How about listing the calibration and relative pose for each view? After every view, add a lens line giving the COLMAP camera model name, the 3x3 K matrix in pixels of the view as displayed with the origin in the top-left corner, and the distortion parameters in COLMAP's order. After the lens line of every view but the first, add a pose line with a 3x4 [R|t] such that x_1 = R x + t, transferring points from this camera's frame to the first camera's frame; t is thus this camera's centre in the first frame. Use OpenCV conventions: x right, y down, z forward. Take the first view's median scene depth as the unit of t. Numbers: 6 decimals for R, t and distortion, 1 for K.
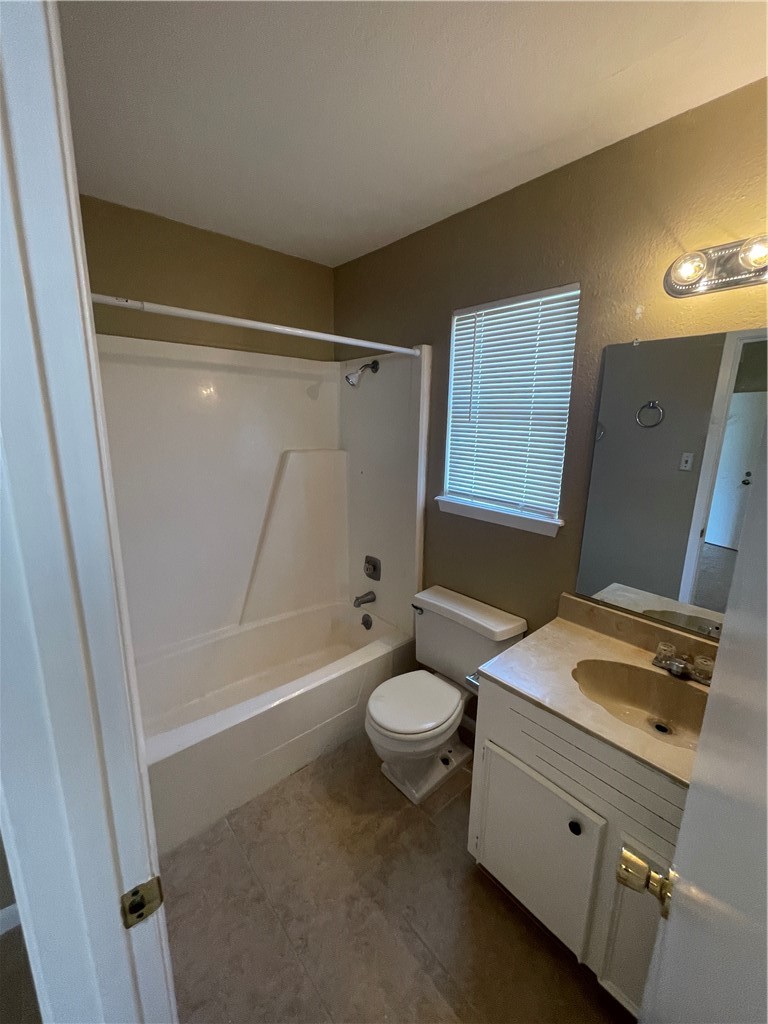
lens RADIAL K [[409.4, 0, 384.0], [0, 409.4, 512.0], [0, 0, 1]] dist [-0.032754, 0.011028]
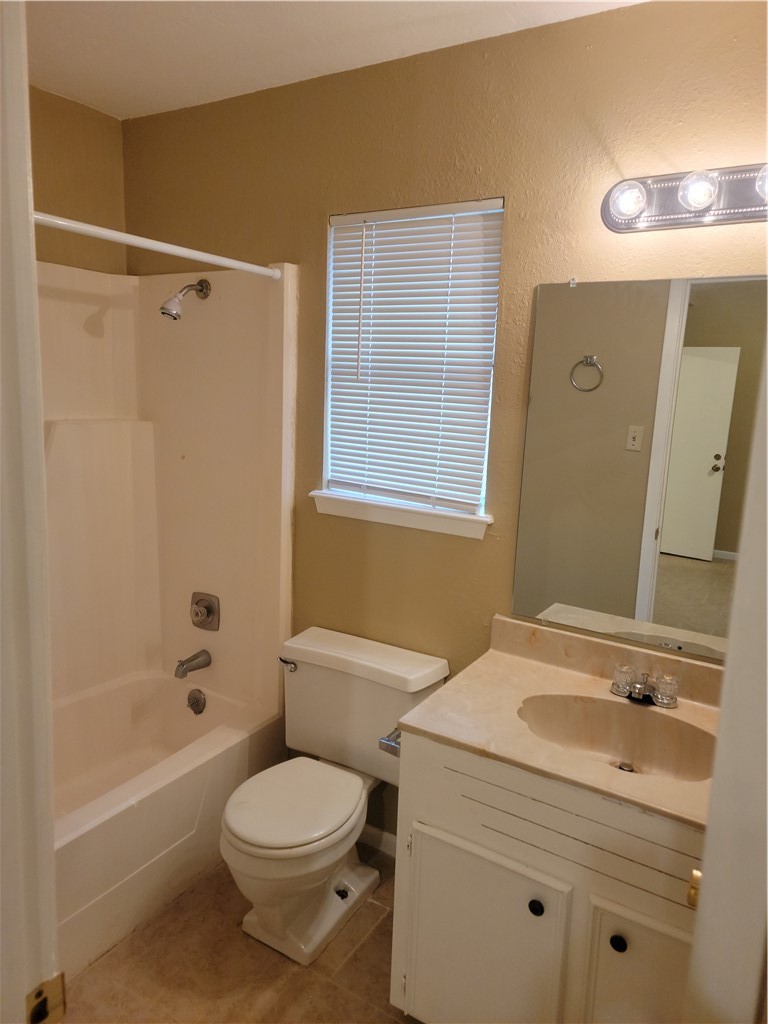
lens RADIAL K [[693.2, 0, 384.0], [0, 693.2, 512.0], [0, 0, 1]] dist [0.009713, -0.003118]
pose [[0.956075, -0.031807, 0.291391, -0.100596], [0.040474, 0.998898, -0.023762, 0.032246], [-0.290314, 0.034512, 0.956309, -0.128476]]
